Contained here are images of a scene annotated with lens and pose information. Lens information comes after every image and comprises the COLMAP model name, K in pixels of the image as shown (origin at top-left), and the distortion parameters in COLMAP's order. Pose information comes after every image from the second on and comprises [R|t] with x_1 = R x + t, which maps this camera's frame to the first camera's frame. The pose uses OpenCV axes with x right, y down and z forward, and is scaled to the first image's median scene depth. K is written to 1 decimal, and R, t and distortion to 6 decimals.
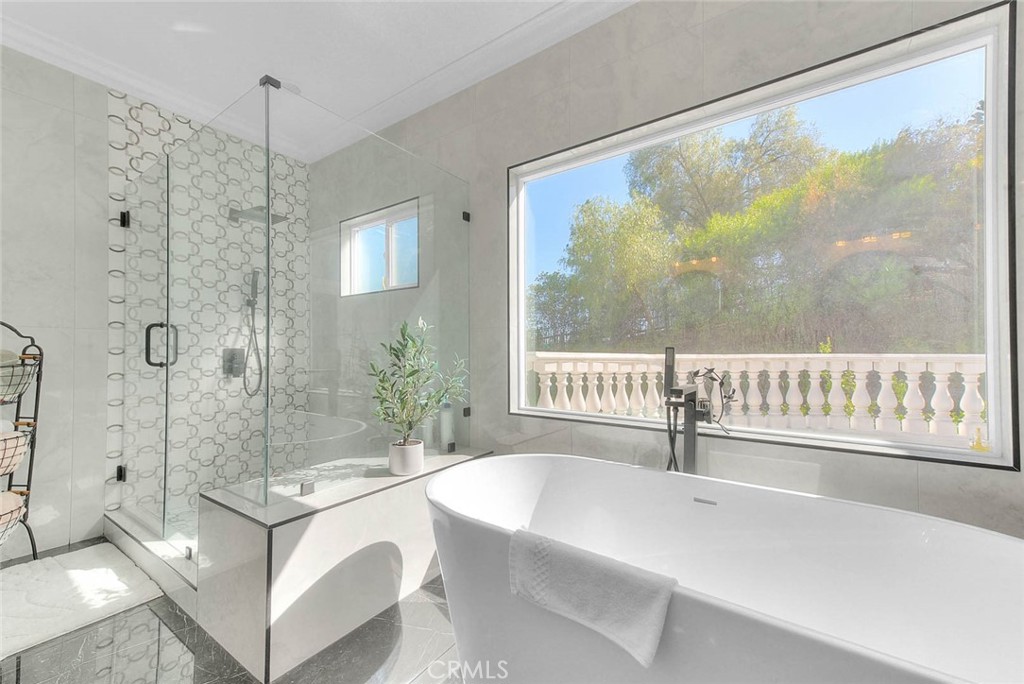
lens RADIAL K [[409.5, 0, 511.3], [0, 409.5, 344.9], [0, 0, 1]] dist [0.022602, -0.000443]
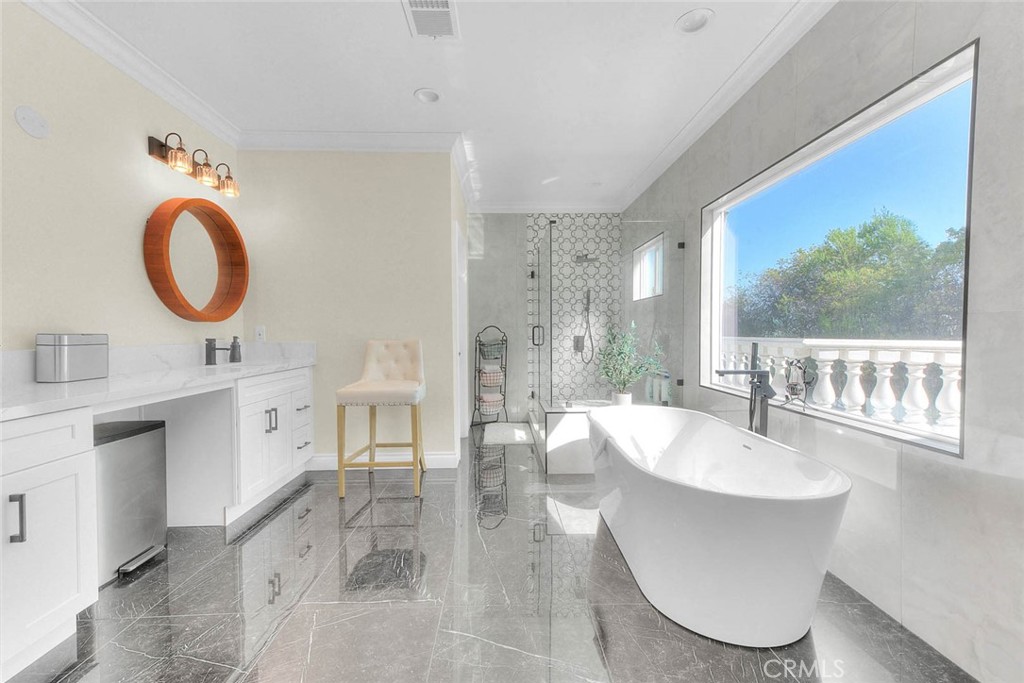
lens RADIAL K [[414.5, 0, 509.1], [0, 414.5, 345.8], [0, 0, 1]] dist [0.025310, -0.000171]
pose [[0.591978, 0.026401, -0.805522, 0.711797], [0.019715, 0.998690, 0.047220, -0.046487], [0.805713, -0.043834, 0.590682, -0.349703]]
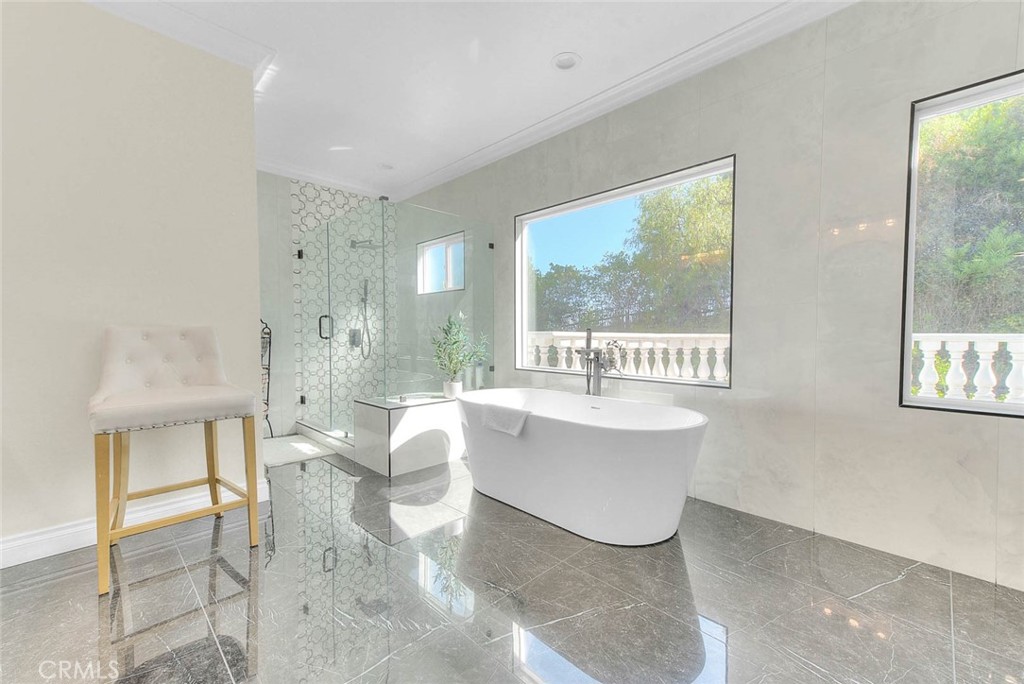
lens RADIAL K [[422.3, 0, 512.2], [0, 422.3, 345.9], [0, 0, 1]] dist [0.024781, -0.000044]
pose [[0.984244, 0.006831, -0.176682, 0.262325], [0.002028, 0.998752, 0.049912, -0.008446], [0.176802, -0.049484, 0.983002, -0.614951]]
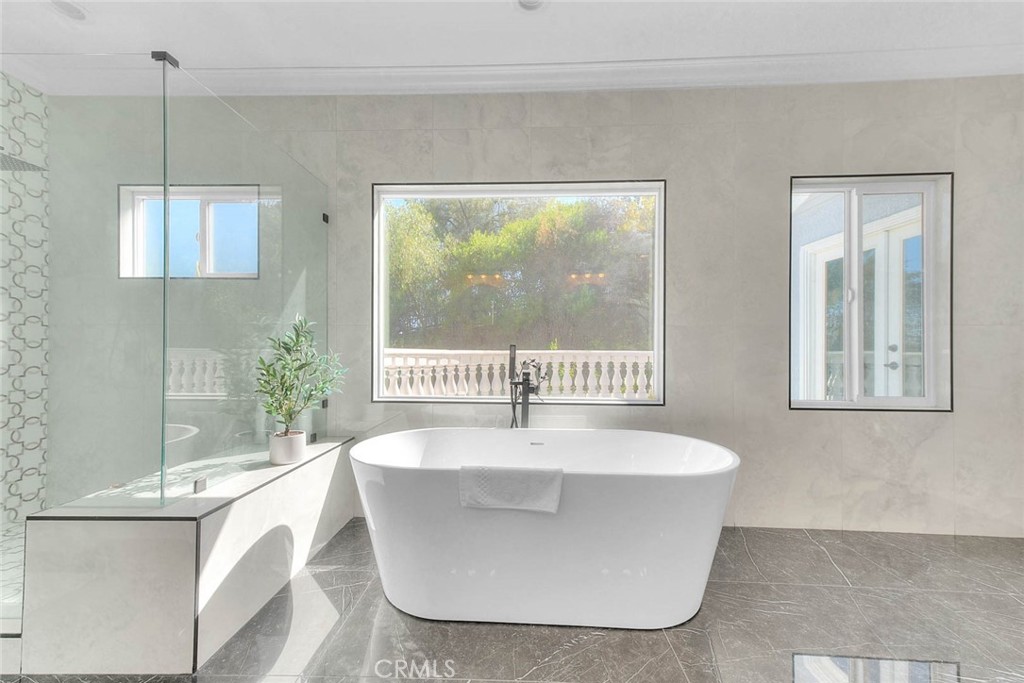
lens RADIAL K [[403.5, 0, 511.2], [0, 403.5, 345.3], [0, 0, 1]] dist [0.023934, -0.000455]
pose [[0.841133, 0.010302, 0.540730, -0.270646], [-0.015779, 0.999860, 0.005496, -0.000355], [-0.540597, -0.013155, 0.841179, -0.139577]]
